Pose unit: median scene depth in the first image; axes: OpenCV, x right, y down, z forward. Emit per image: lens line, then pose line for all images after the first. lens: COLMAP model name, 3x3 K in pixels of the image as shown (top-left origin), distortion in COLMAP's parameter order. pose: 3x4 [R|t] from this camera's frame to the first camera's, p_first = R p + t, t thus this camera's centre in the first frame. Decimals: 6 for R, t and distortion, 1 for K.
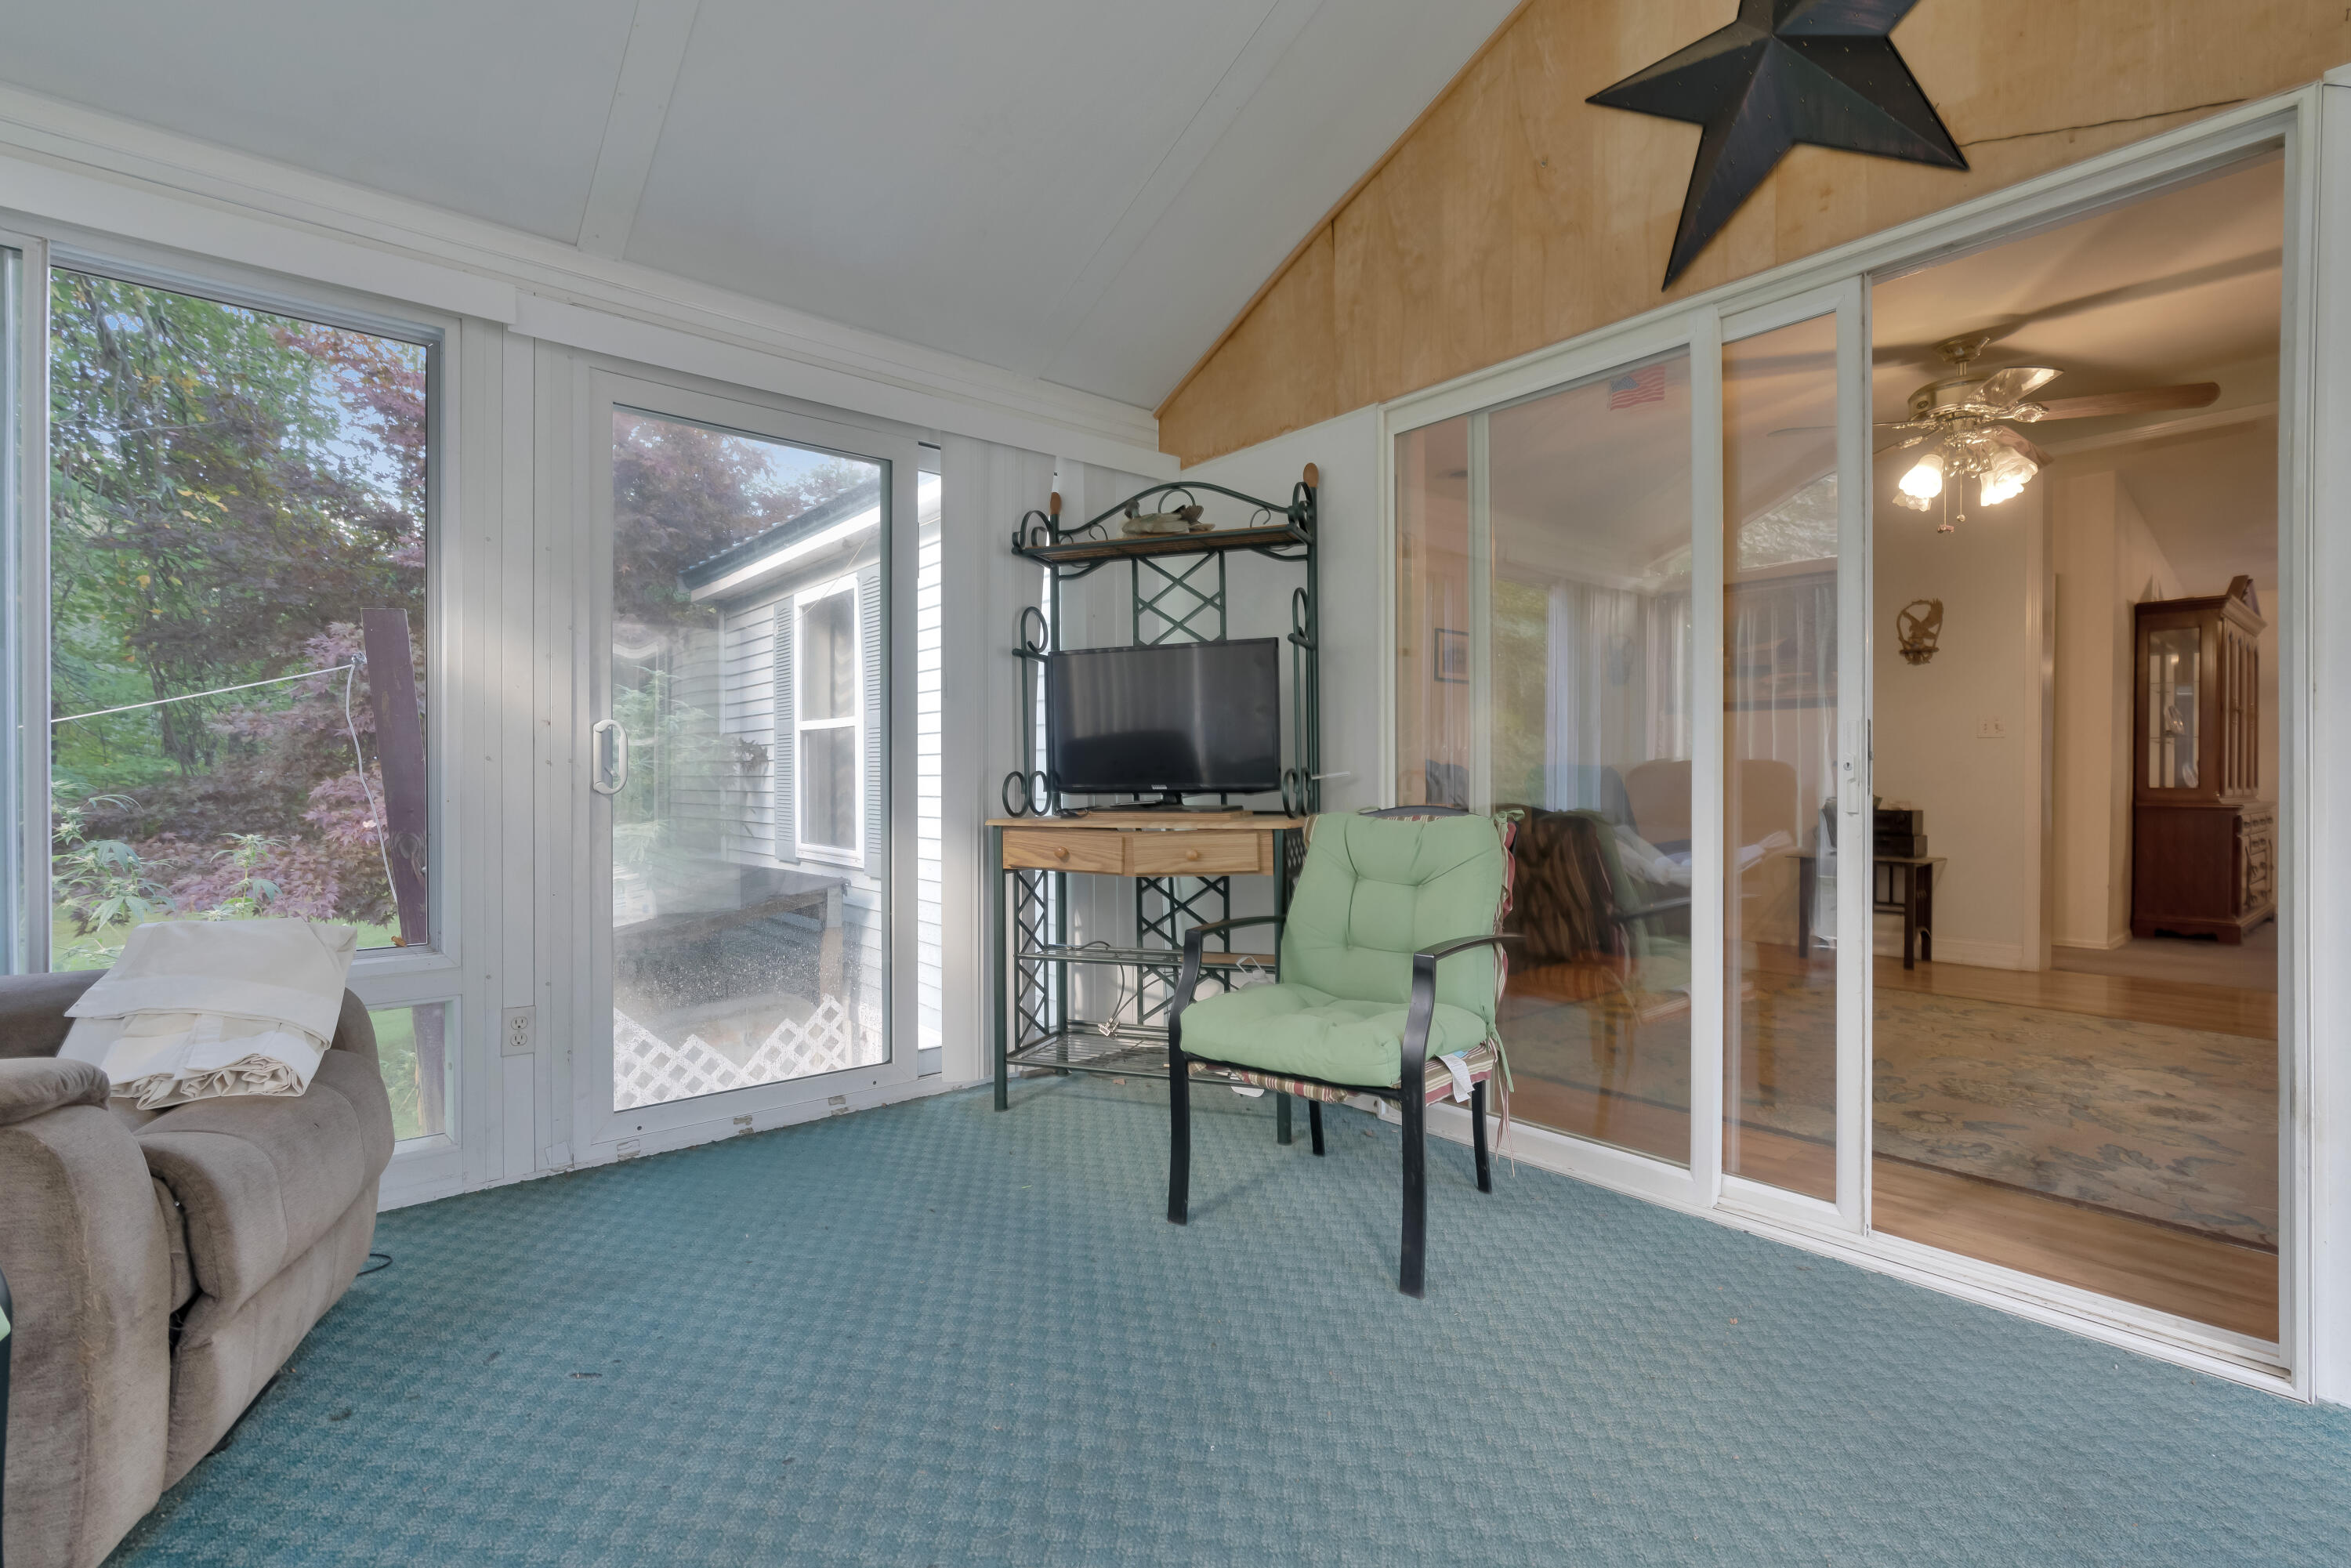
lens RADIAL K [[1058.8, 0, 1165.5], [0, 1058.8, 779.6], [0, 0, 1]] dist [-0.013155, 0.004351]
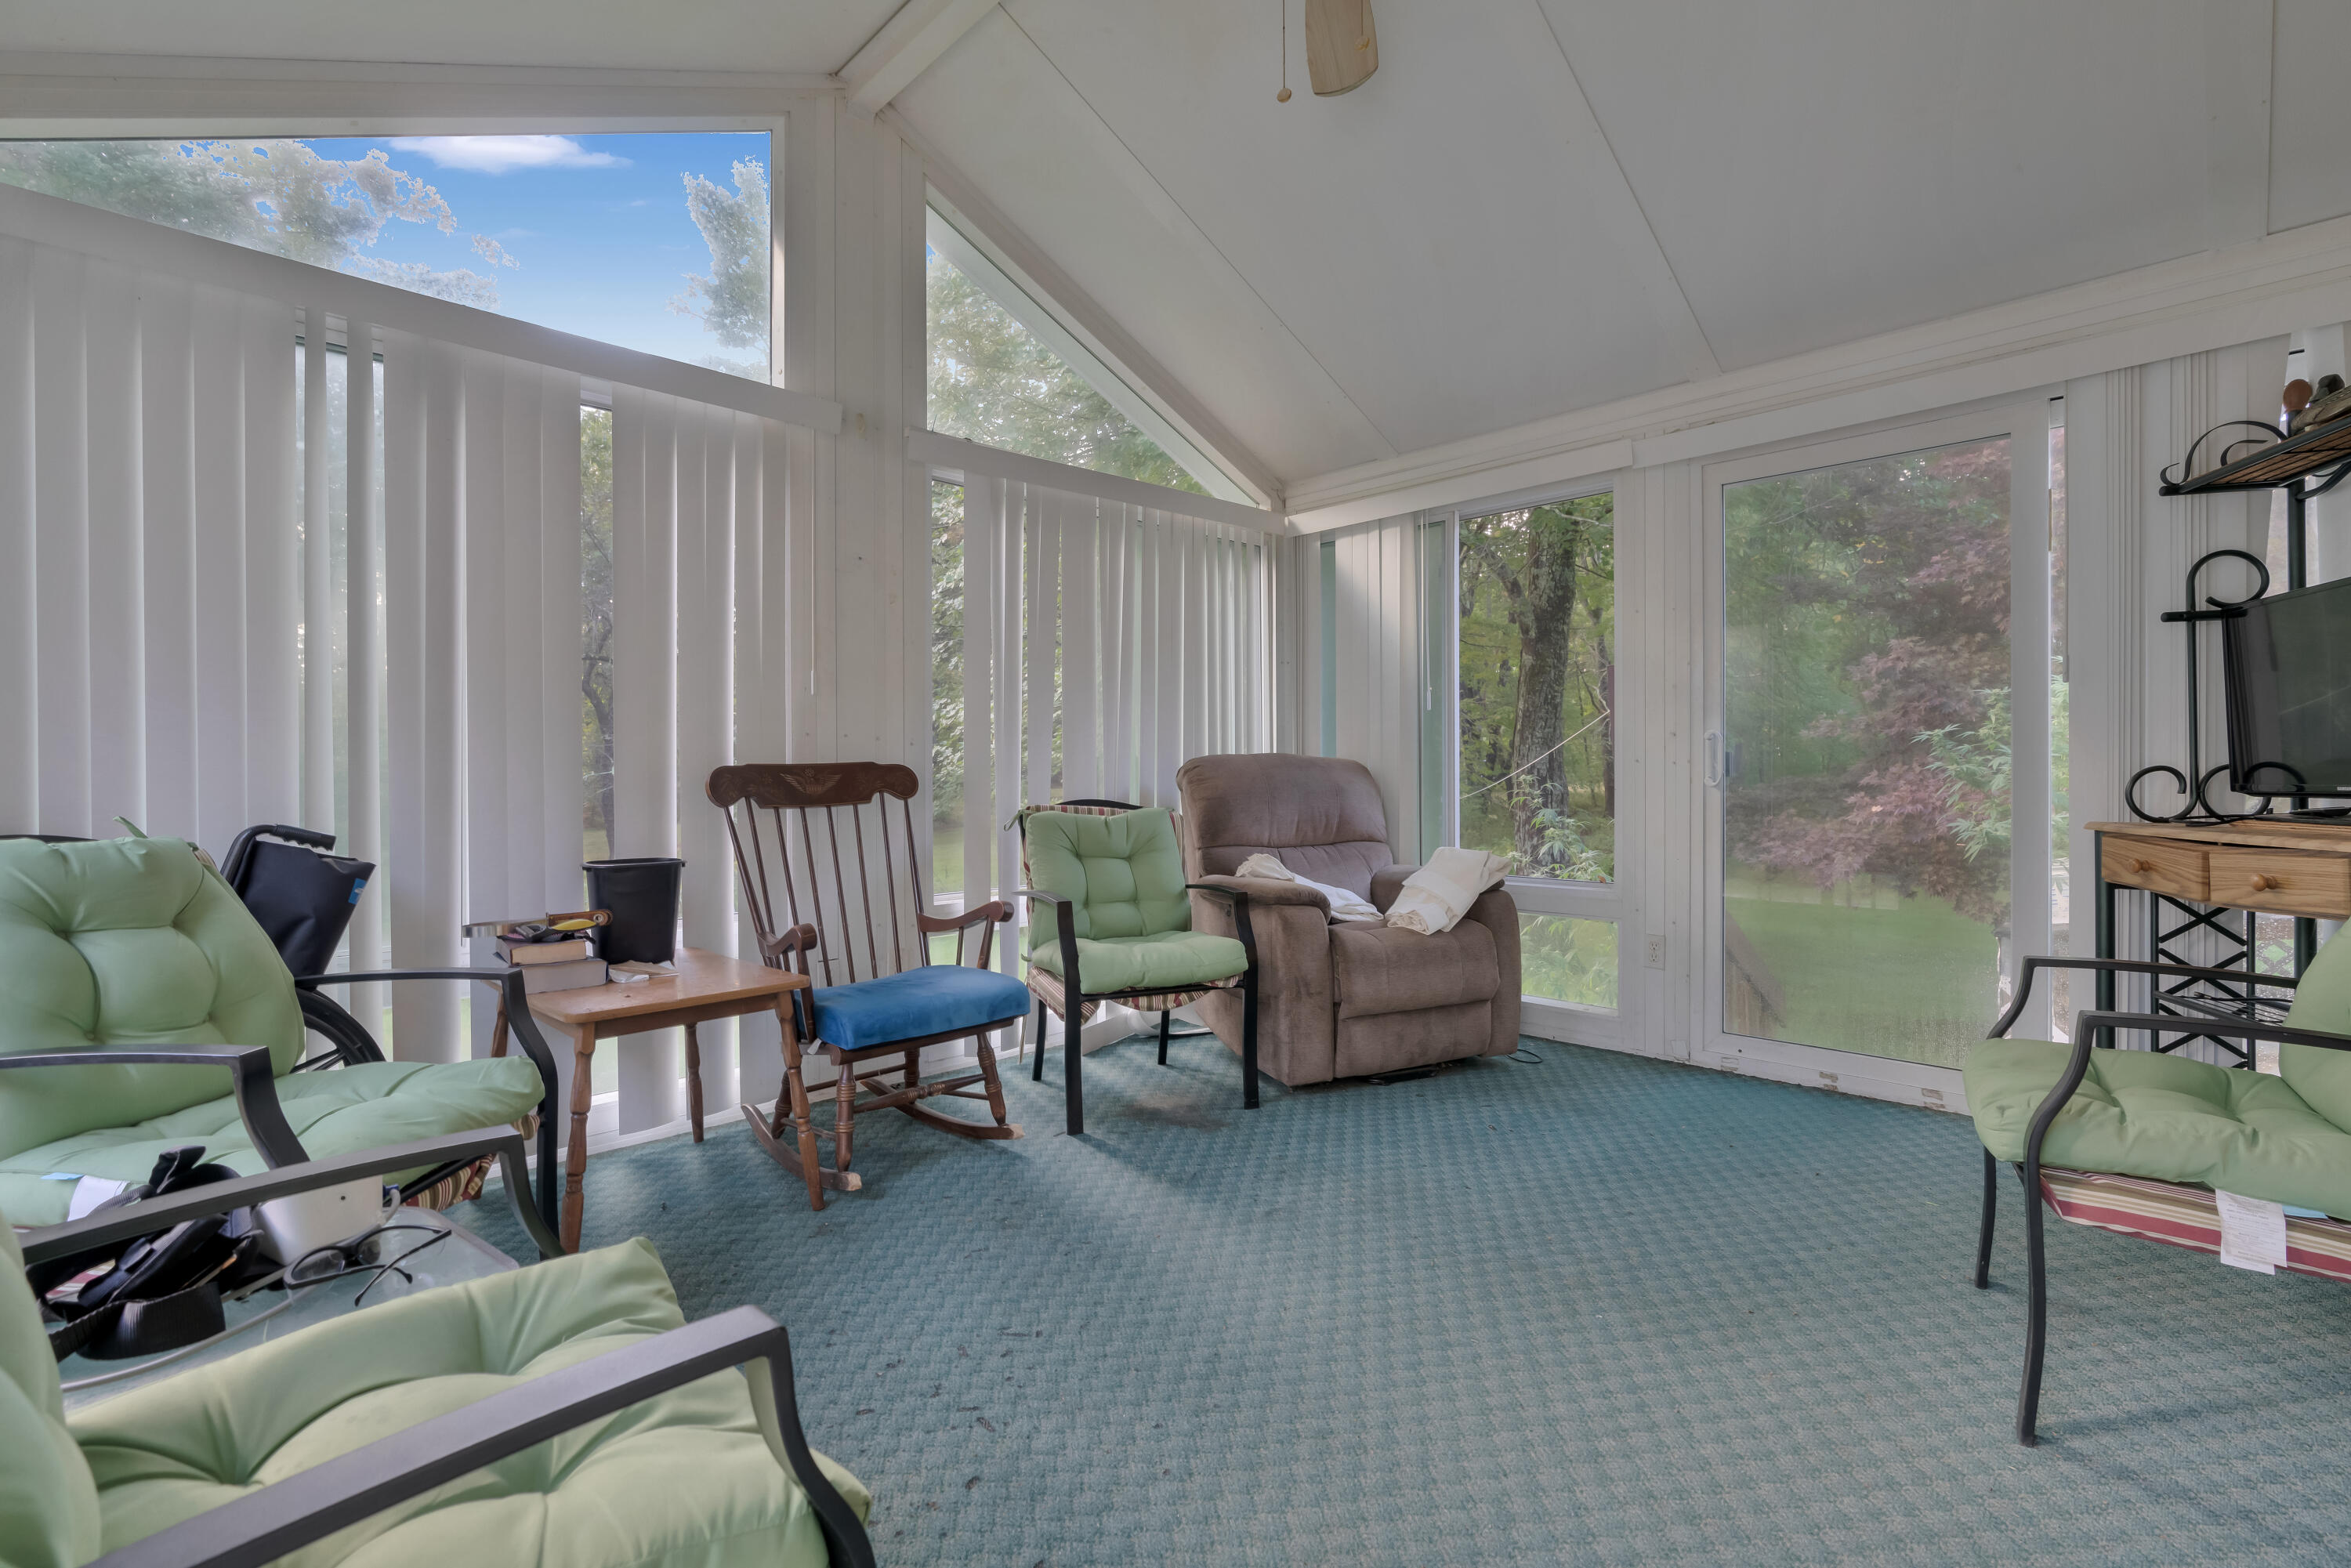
lens RADIAL K [[1058.8, 0, 1193.1], [0, 1058.8, 769.8], [0, 0, 1]] dist [-0.013155, 0.004351]
pose [[0.090389, -0.002784, -0.995903, 0.672042], [0.001444, 0.999995, -0.002665, -0.004169], [0.995906, -0.001197, 0.090392, 0.223428]]
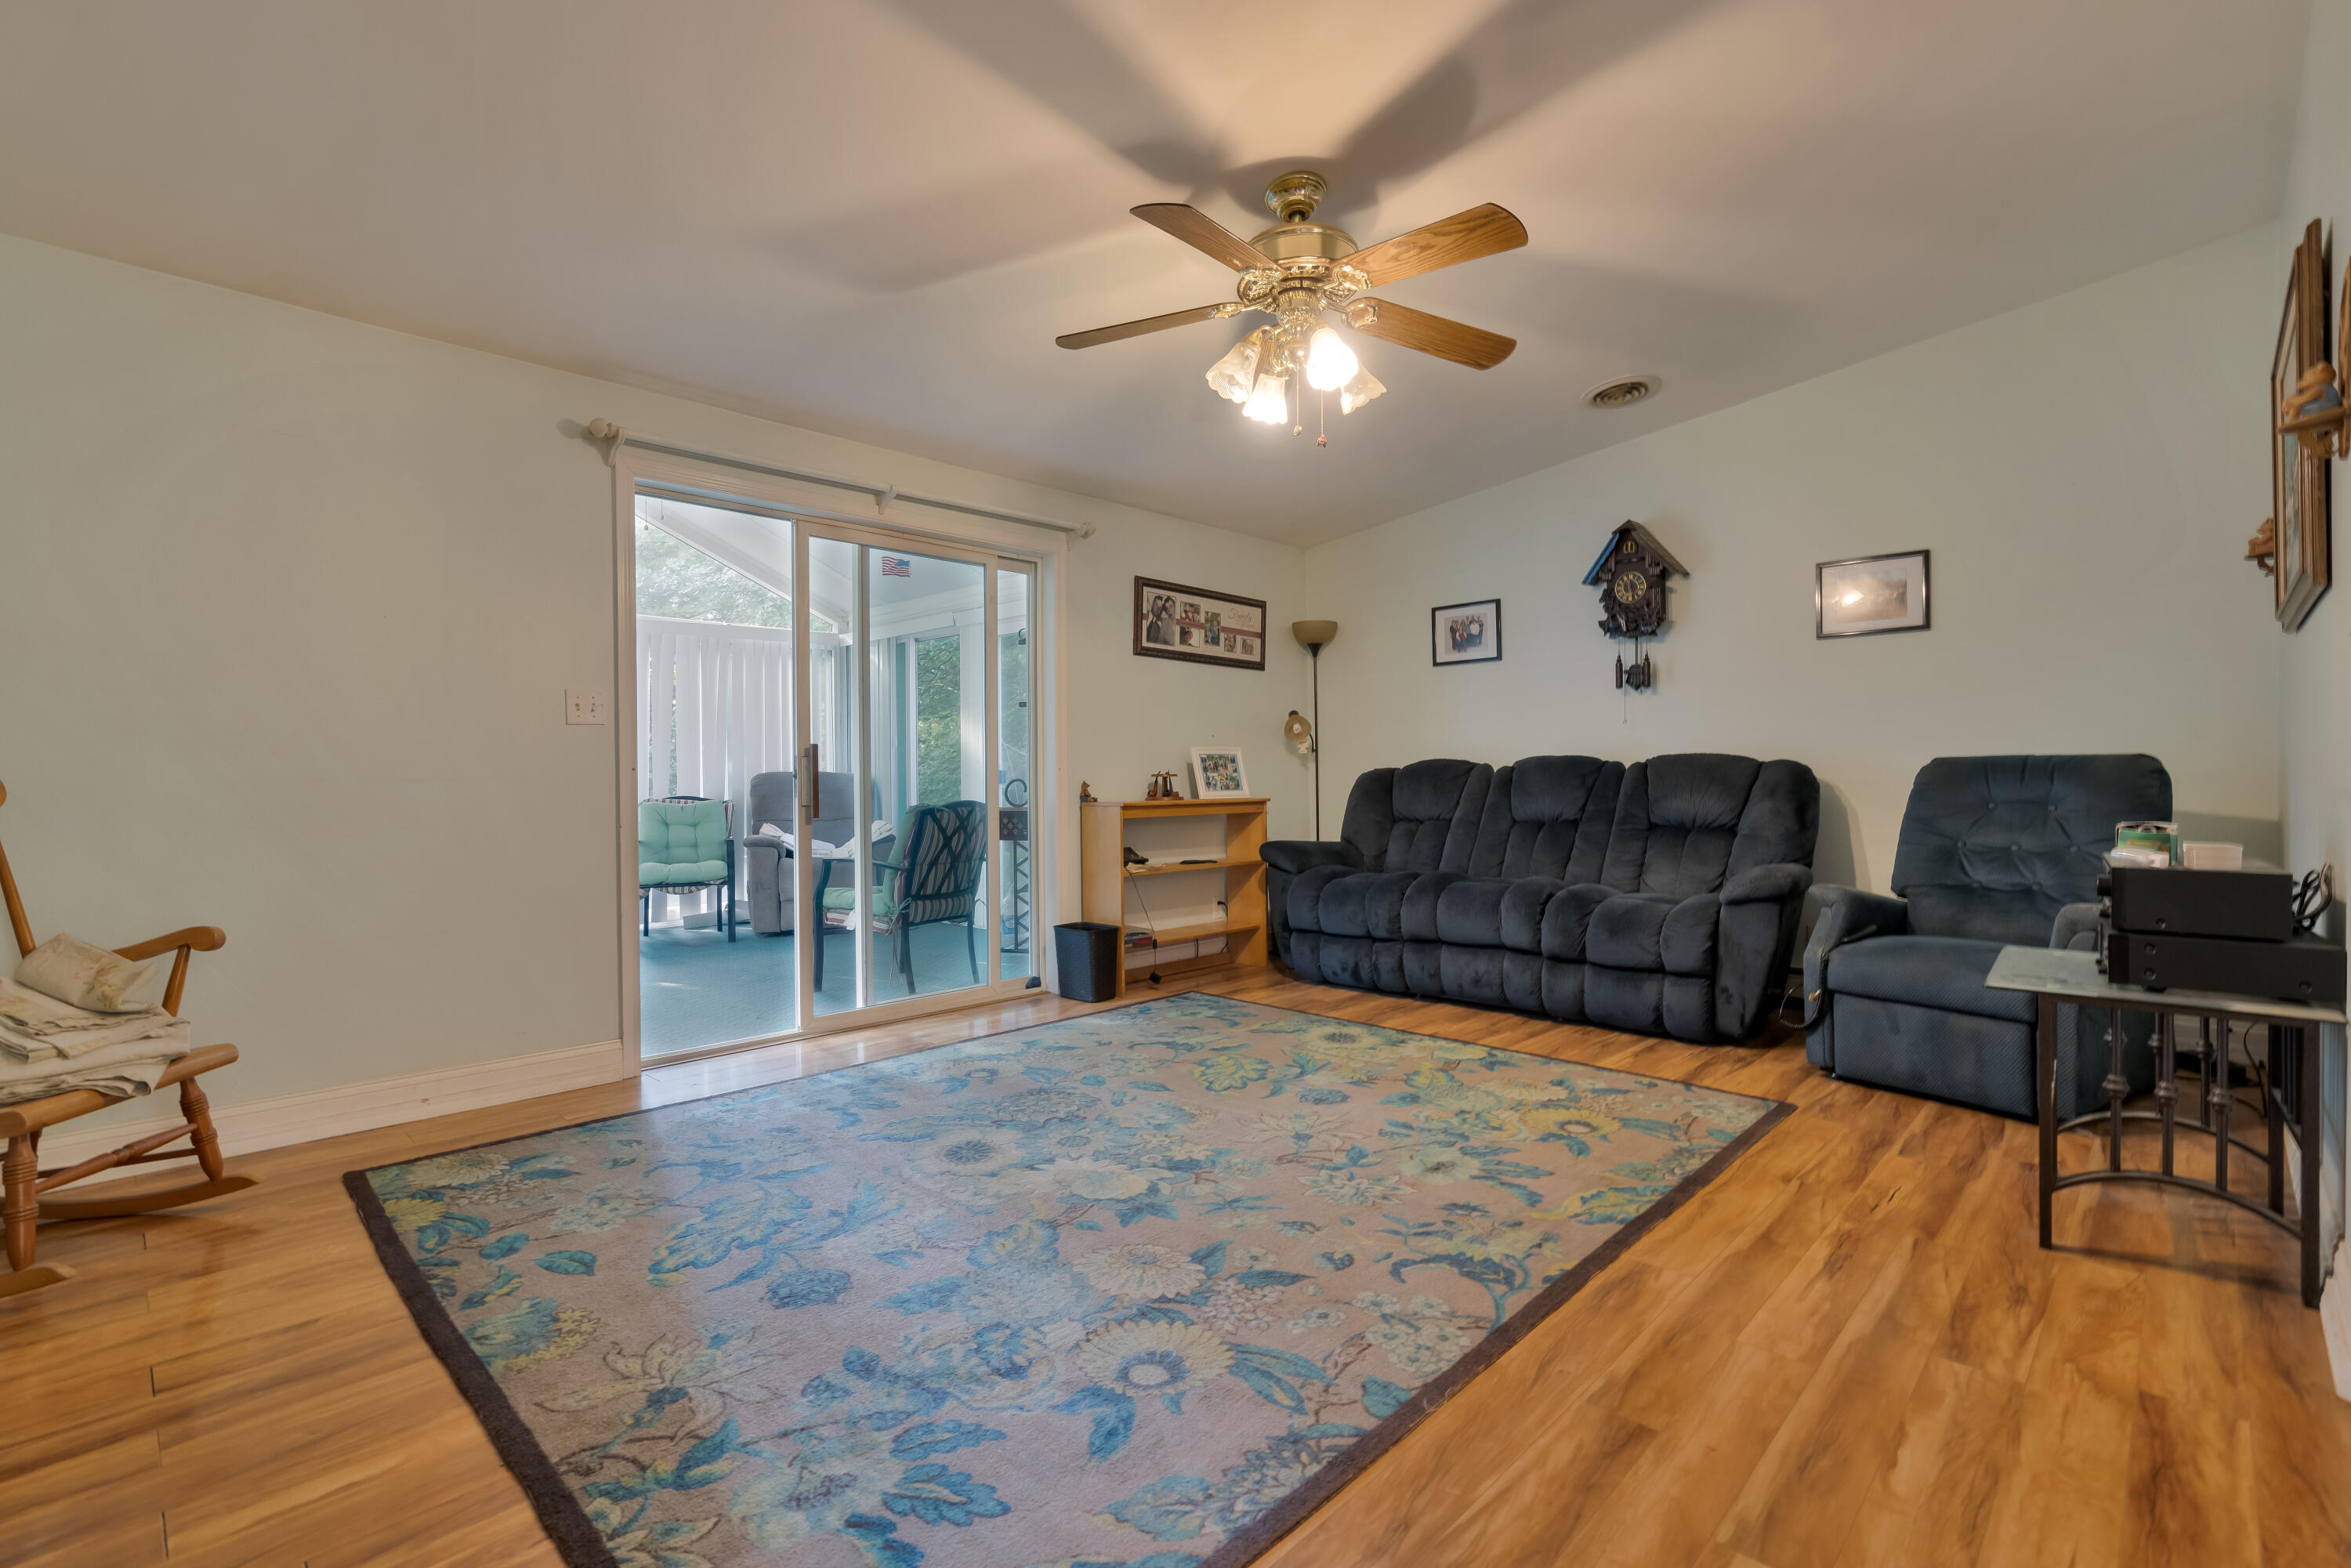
lens RADIAL K [[1058.8, 0, 1167.1], [0, 1058.8, 781.1], [0, 0, 1]] dist [-0.013155, 0.004351]
pose [[0.089885, 0.003457, -0.995946, 1.858924], [0.004190, 0.999984, 0.003849, -0.009909], [0.995943, -0.004519, 0.089869, 1.056556]]
